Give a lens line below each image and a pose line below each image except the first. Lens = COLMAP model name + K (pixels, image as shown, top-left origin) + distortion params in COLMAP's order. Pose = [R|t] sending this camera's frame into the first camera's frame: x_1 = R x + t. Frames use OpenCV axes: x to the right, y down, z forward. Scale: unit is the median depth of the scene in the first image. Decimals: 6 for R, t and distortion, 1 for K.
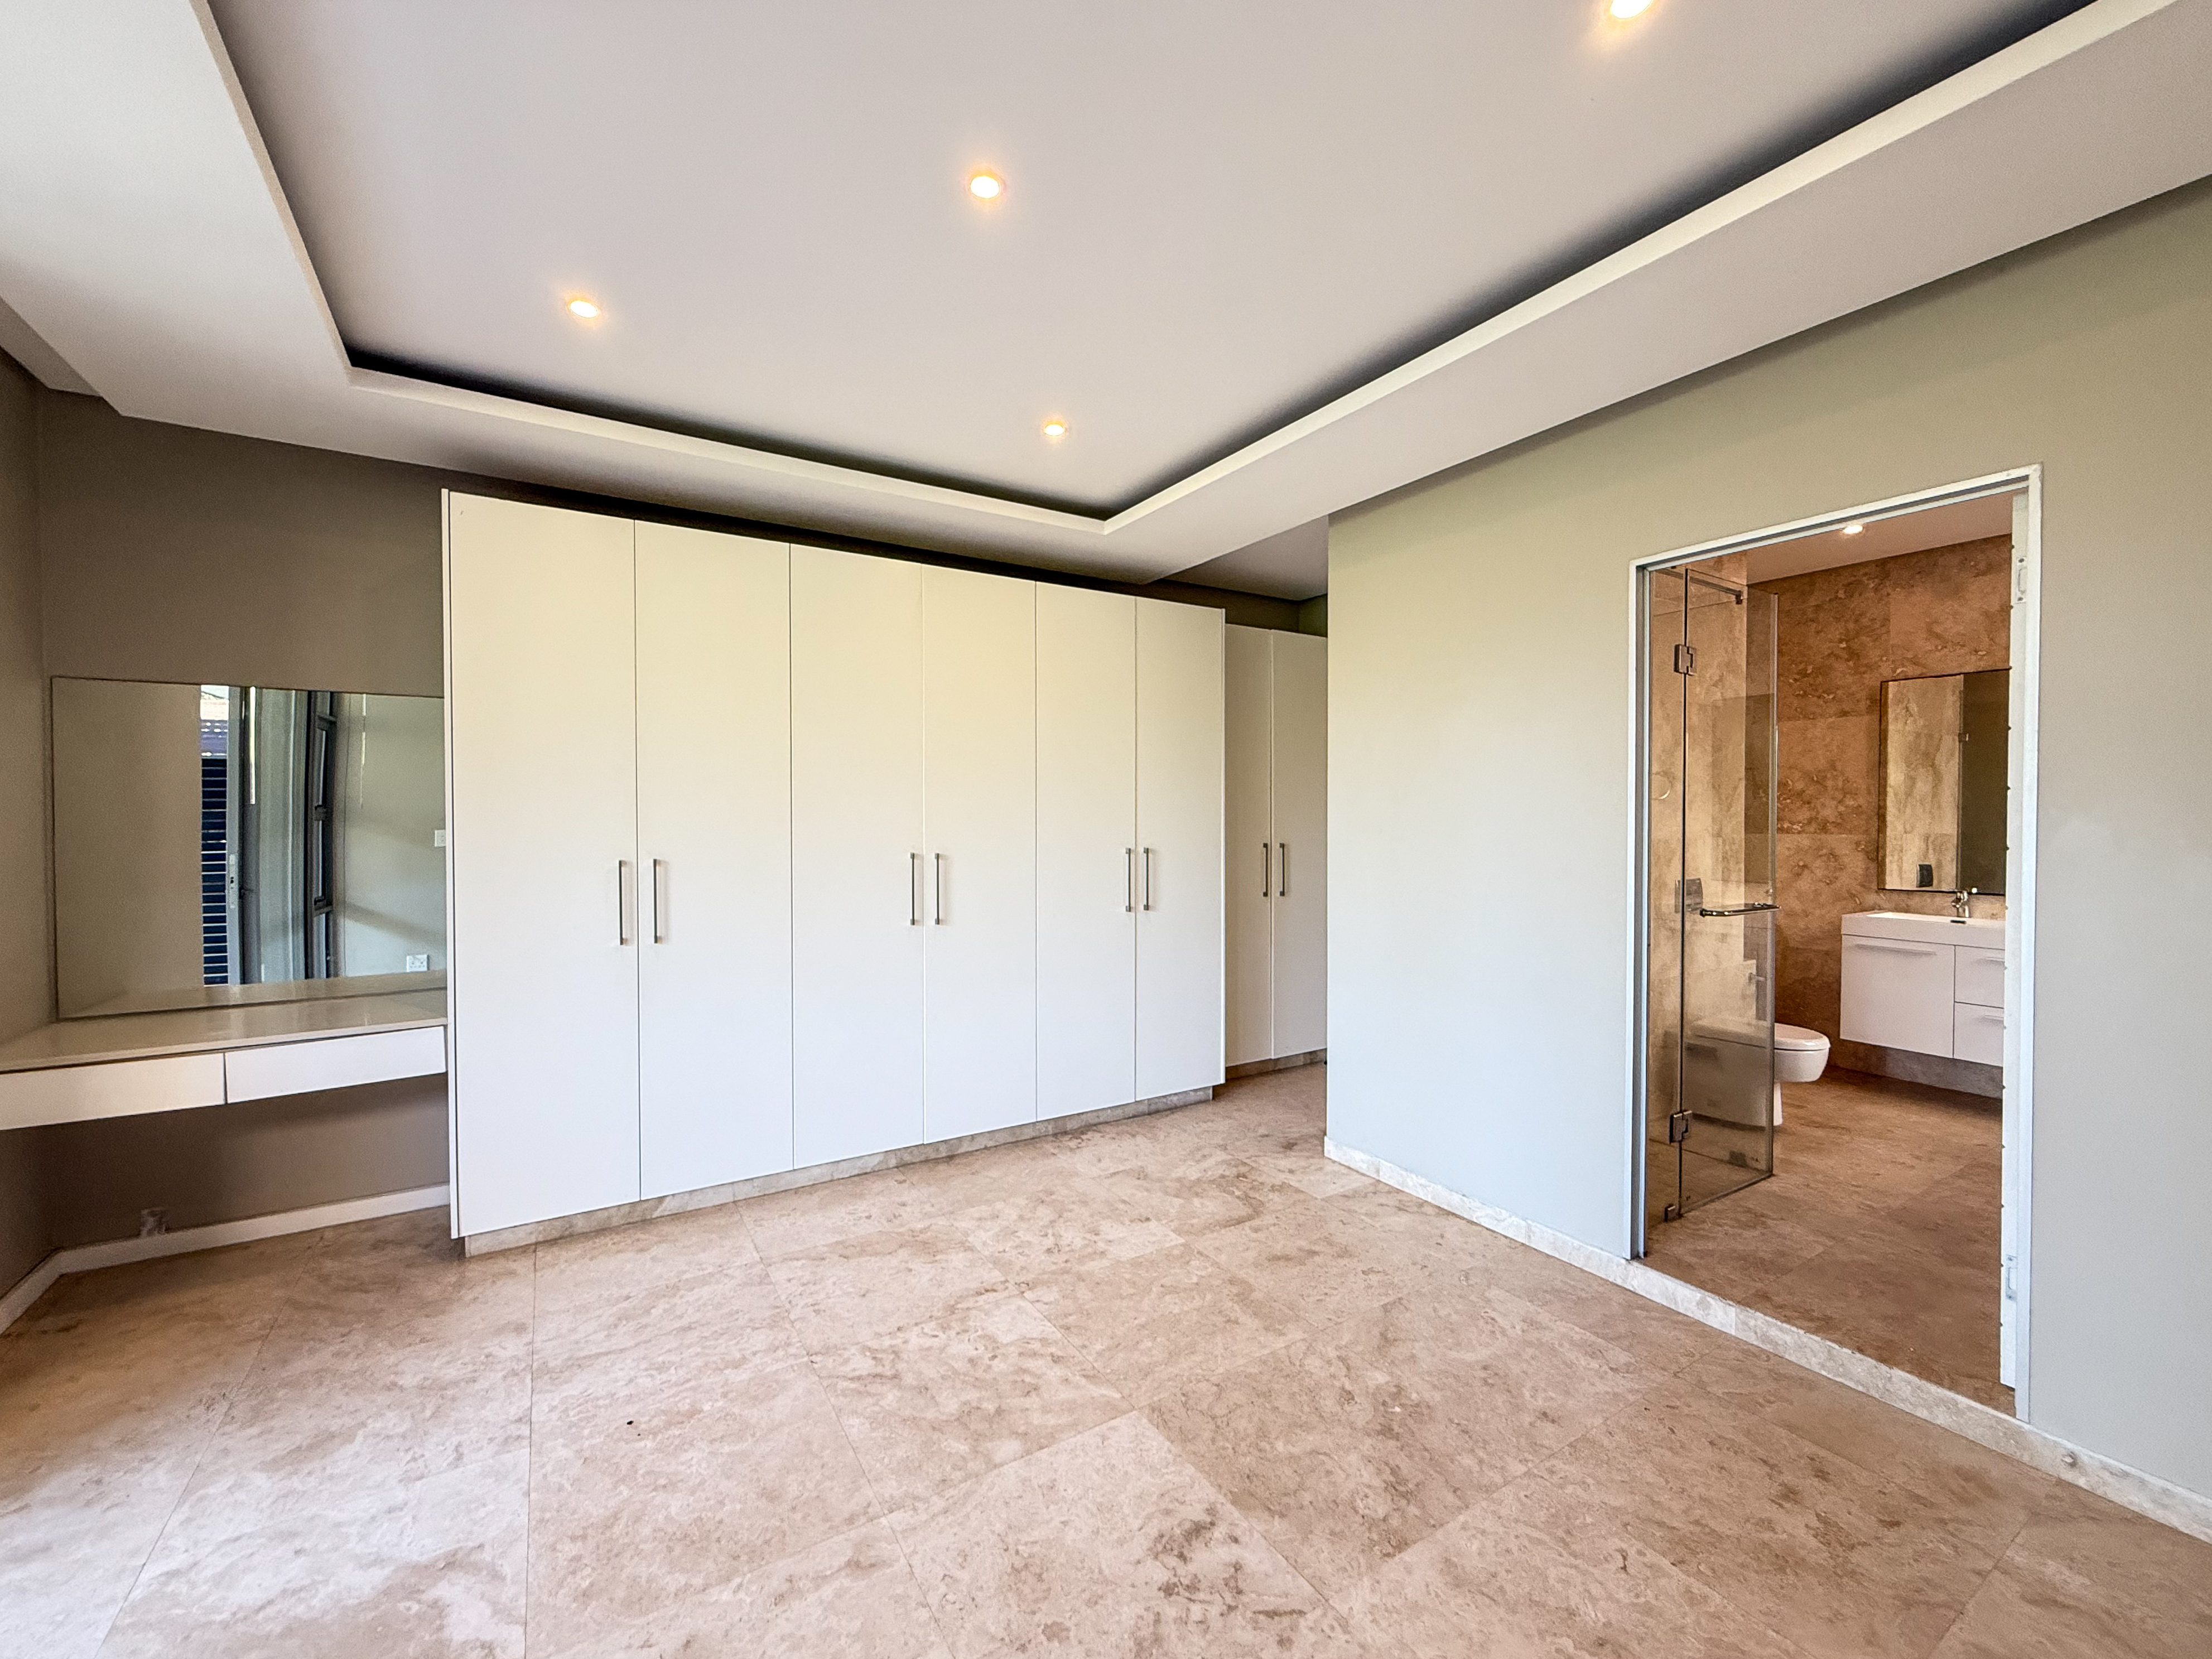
lens RADIAL K [[890.2, 0, 1105.5], [0, 890.2, 828.9], [0, 0, 1]] dist [0.001644, -0.000265]
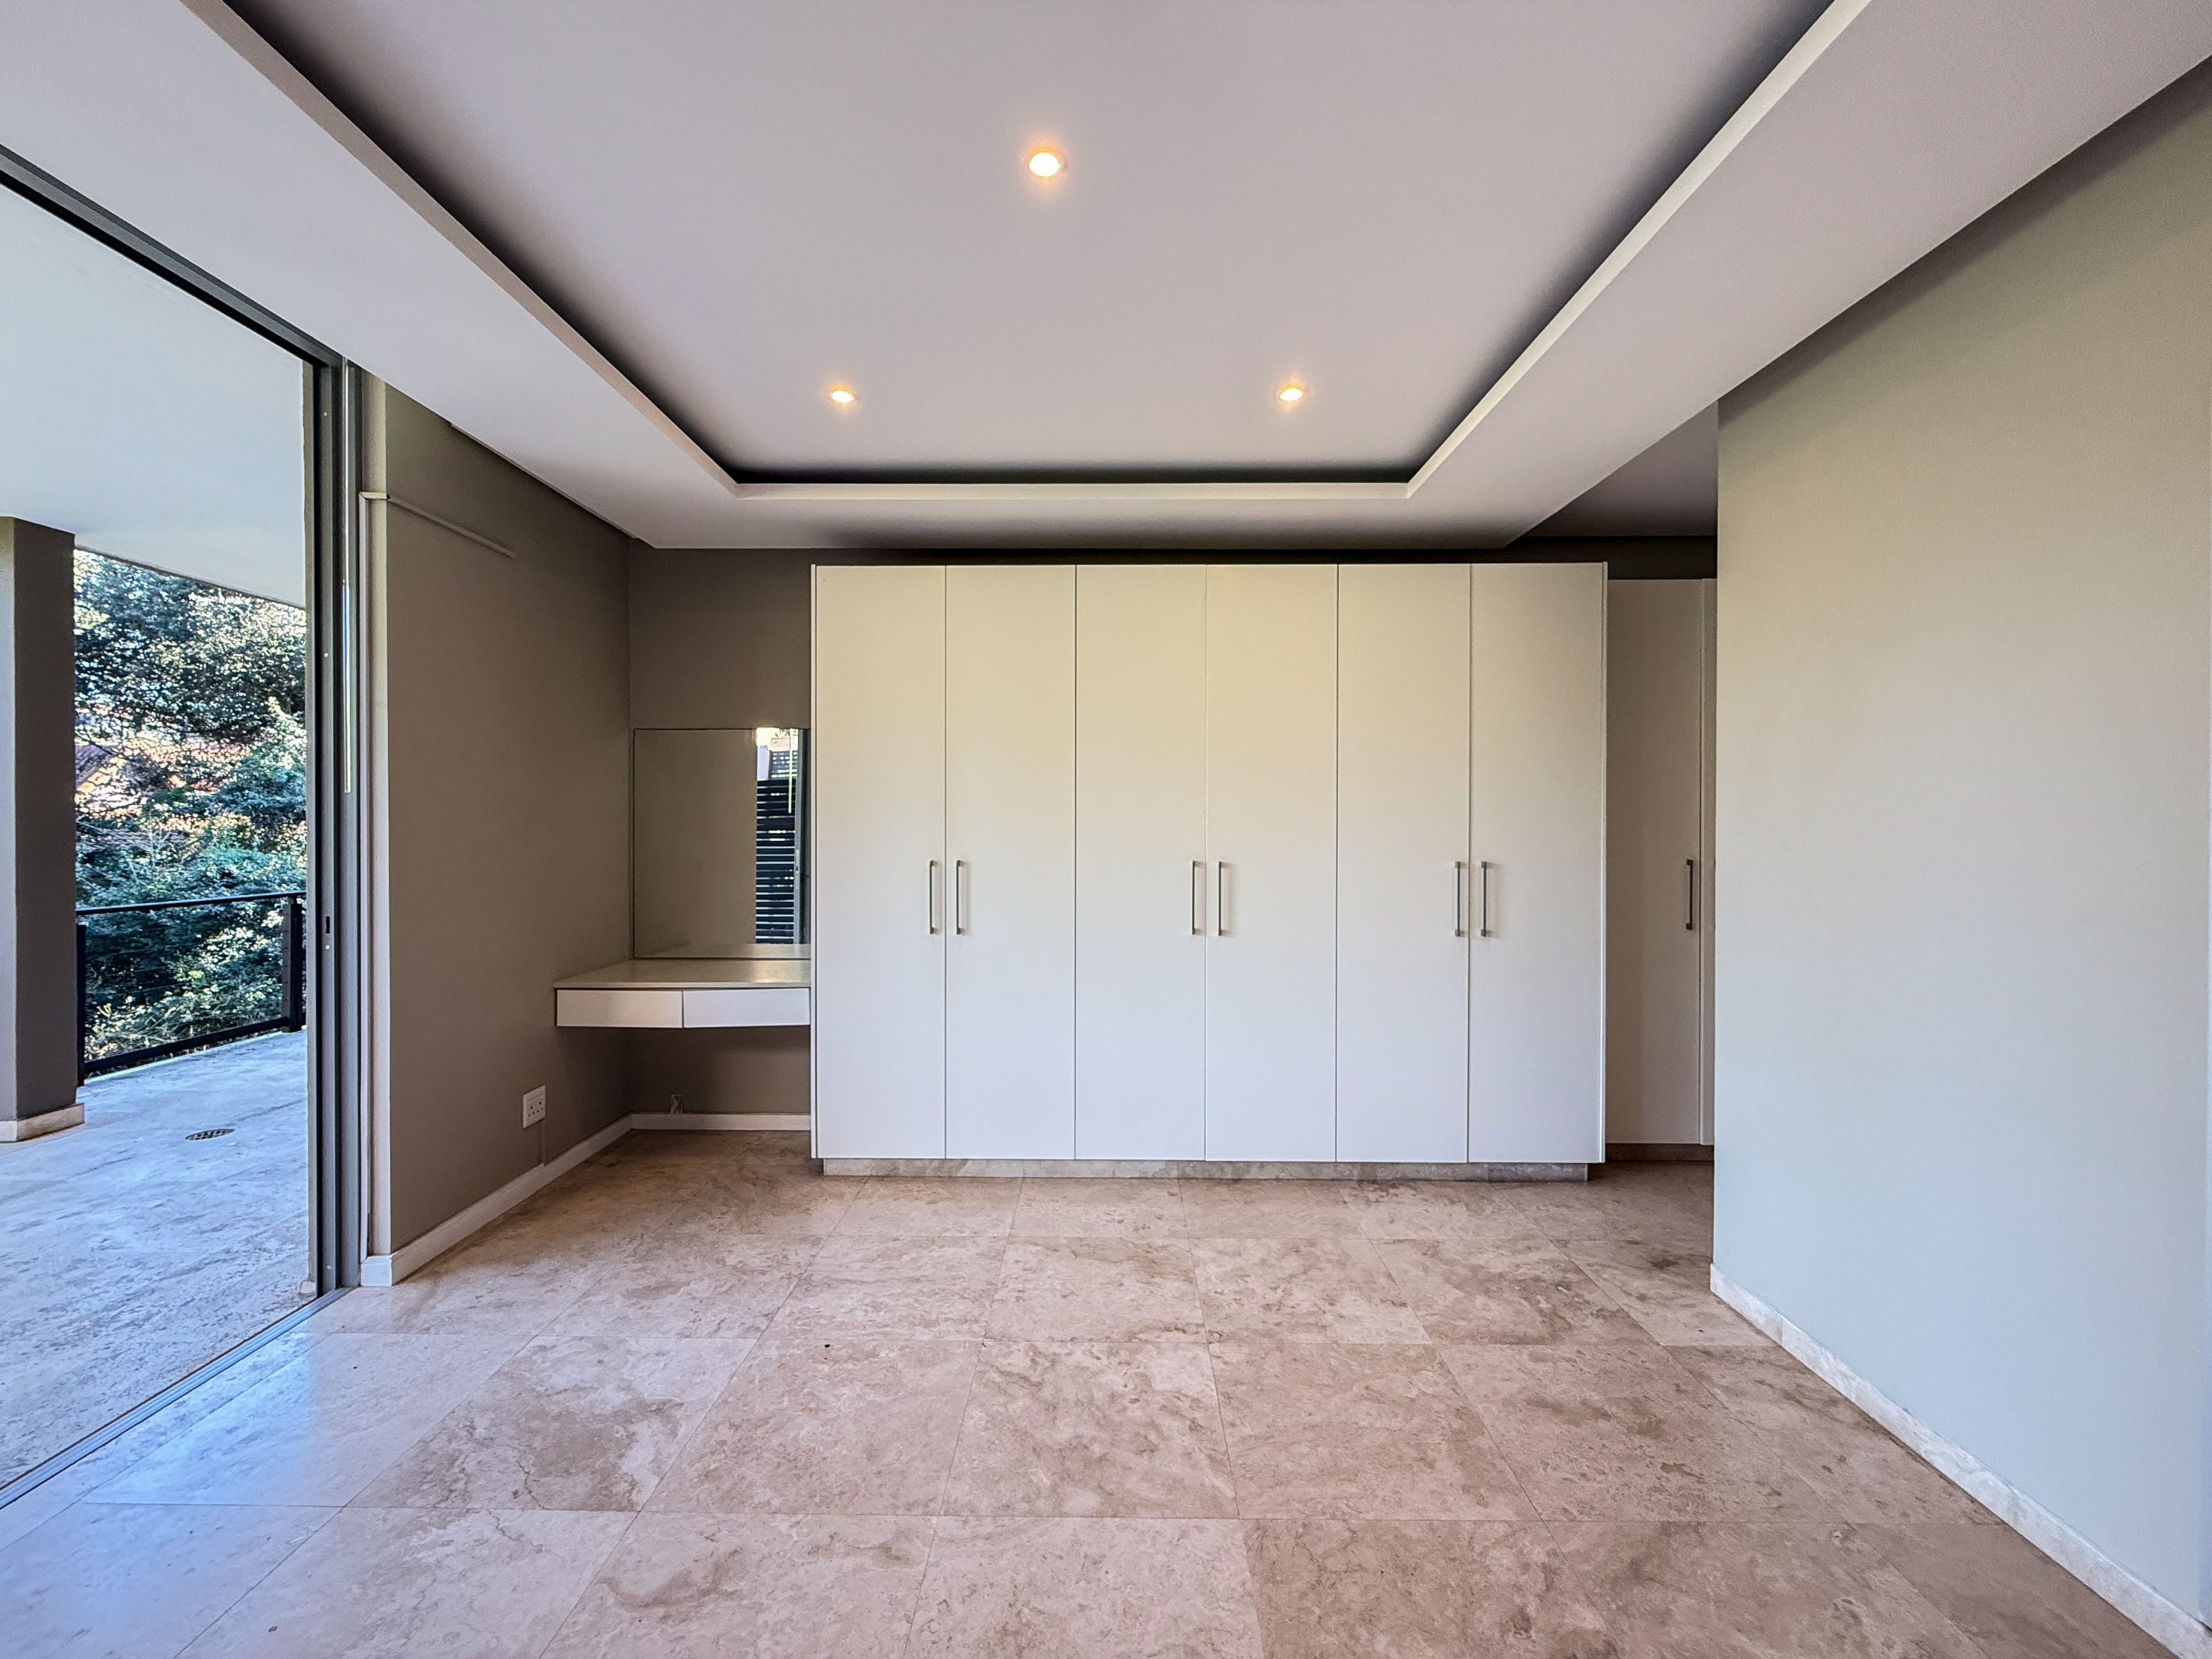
lens RADIAL K [[890.3, 0, 1107.7], [0, 890.3, 826.6], [0, 0, 1]] dist [0.001644, -0.000265]
pose [[0.845359, 0.003934, -0.534184, 0.269332], [-0.009683, 0.999921, -0.007961, -0.001519], [0.534111, 0.011903, 0.845331, 0.144319]]
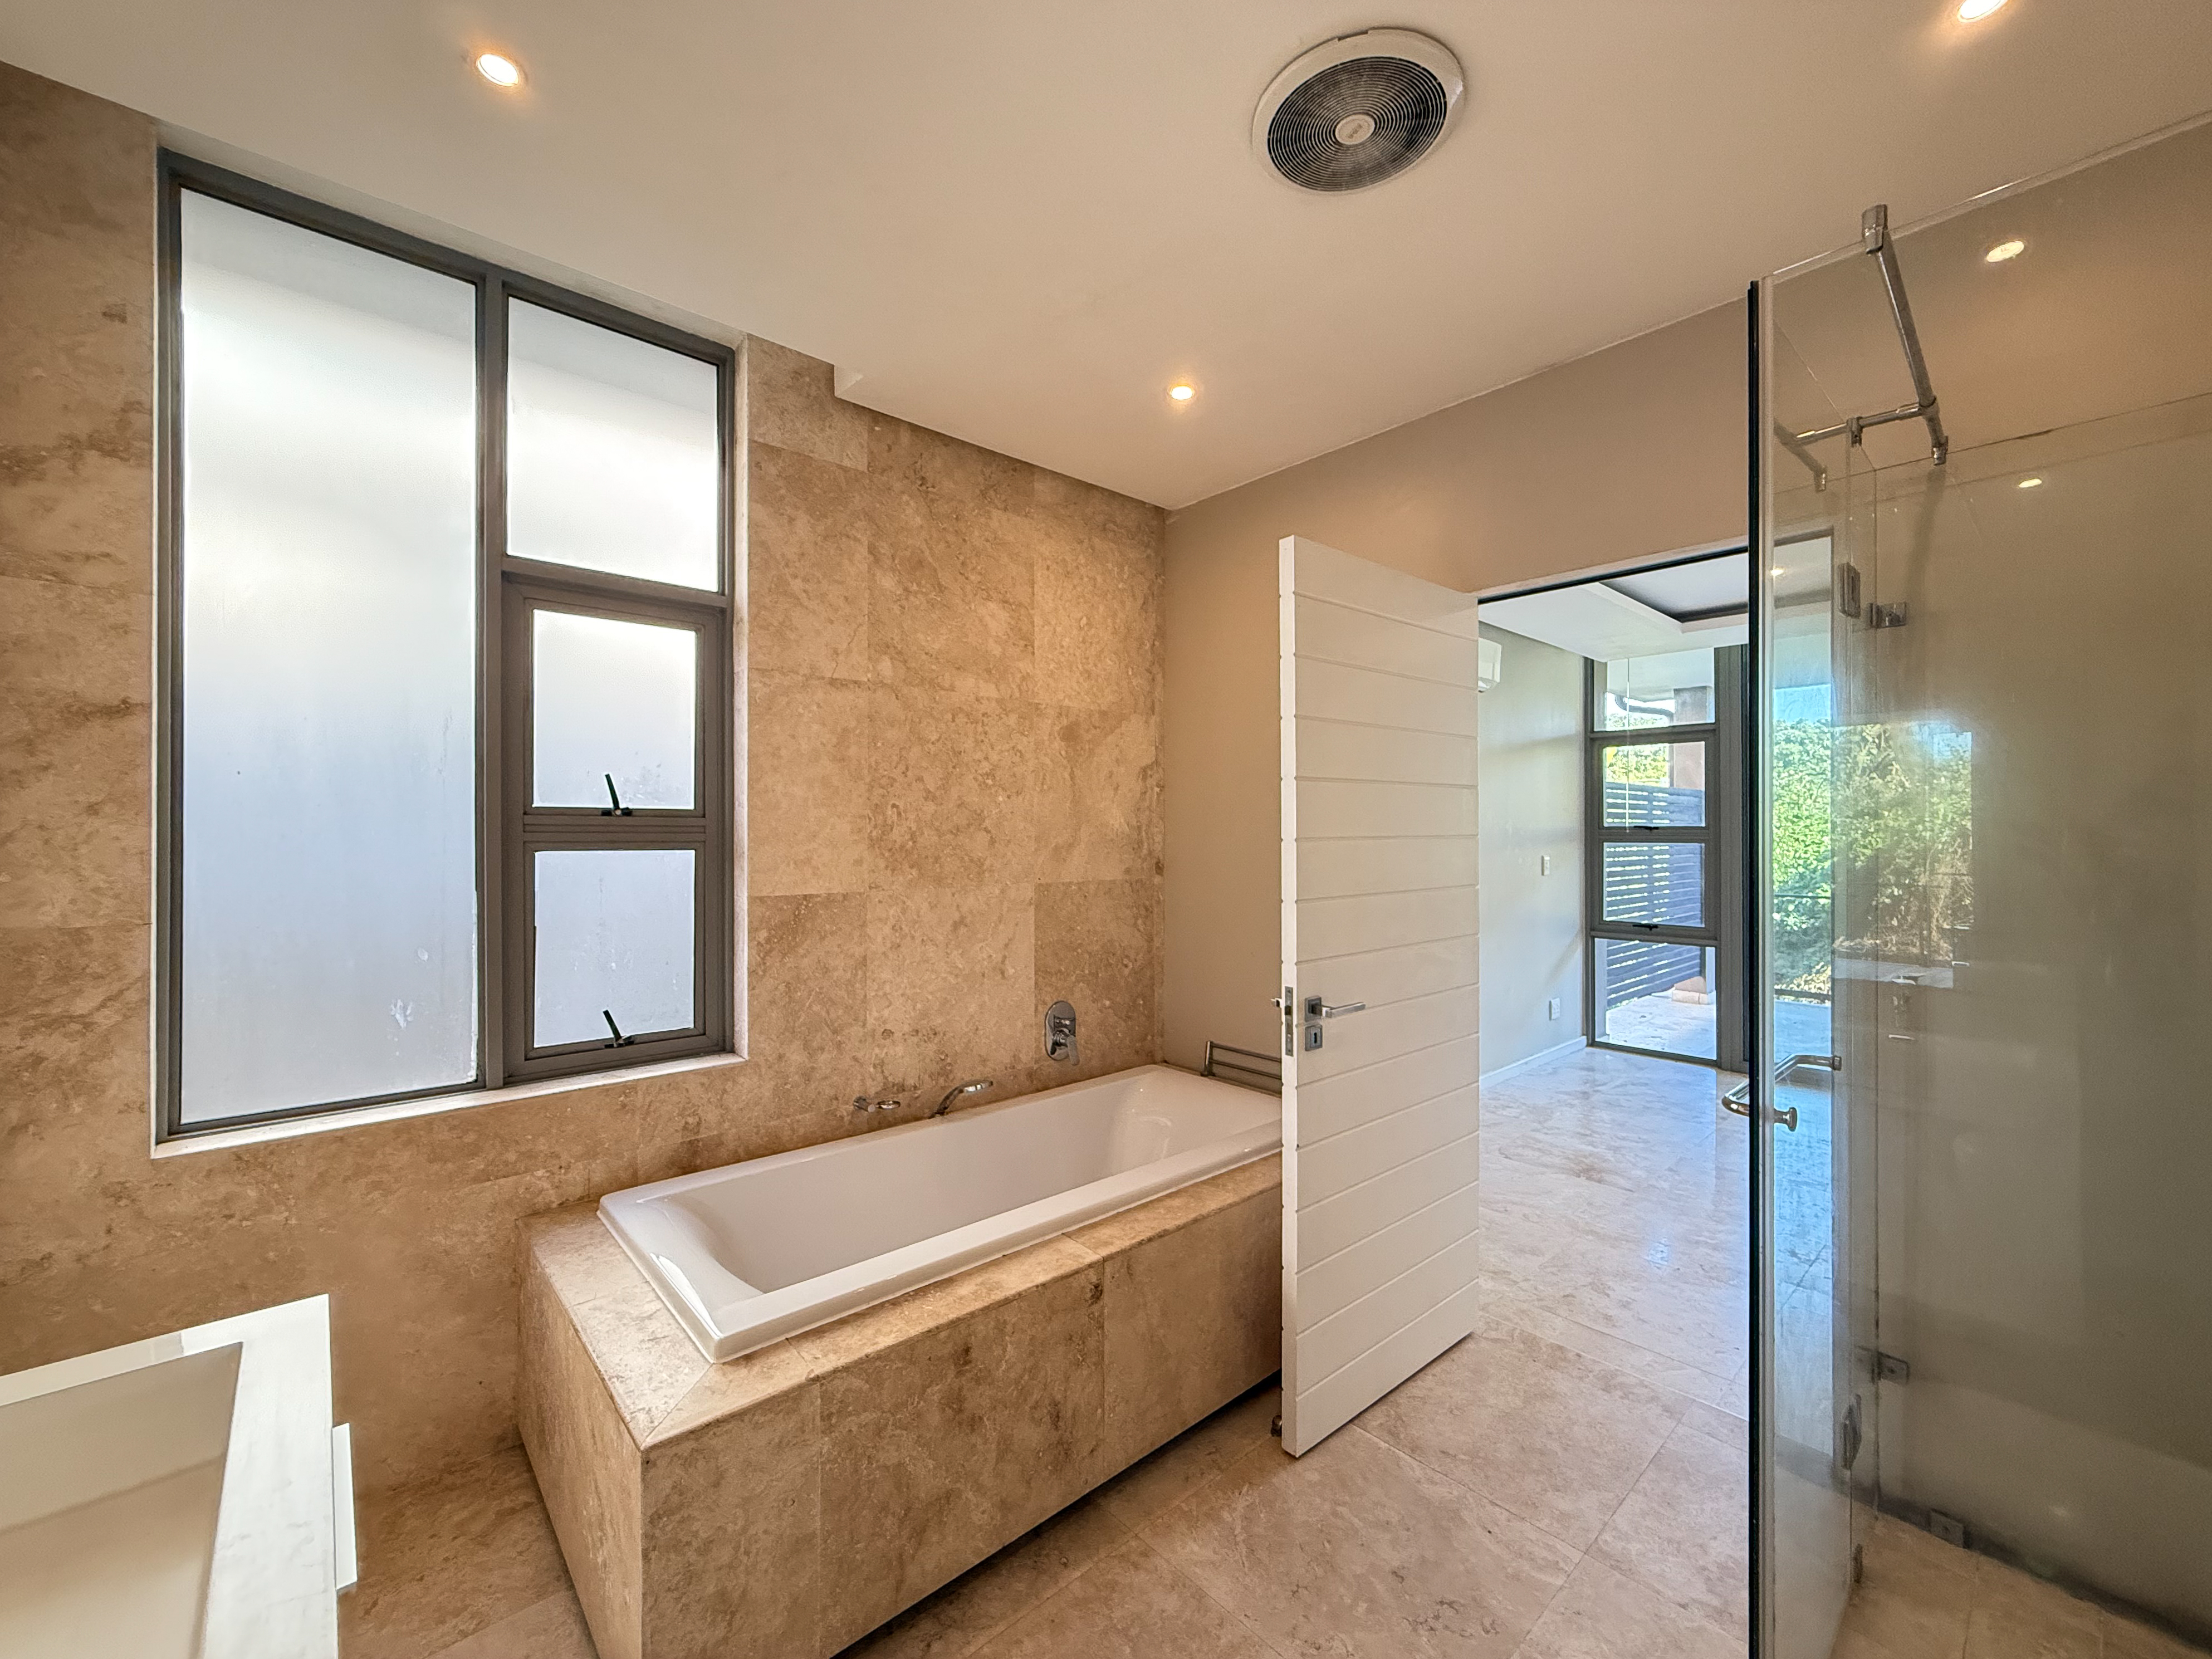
lens RADIAL K [[890.2, 0, 1104.1], [0, 890.2, 835.6], [0, 0, 1]] dist [0.001644, -0.000265]
pose [[-0.984373, -0.000900, -0.176095, 1.178364], [-0.002830, 0.999939, 0.010713, -0.041435], [0.176075, 0.011044, -0.984315, 1.436822]]
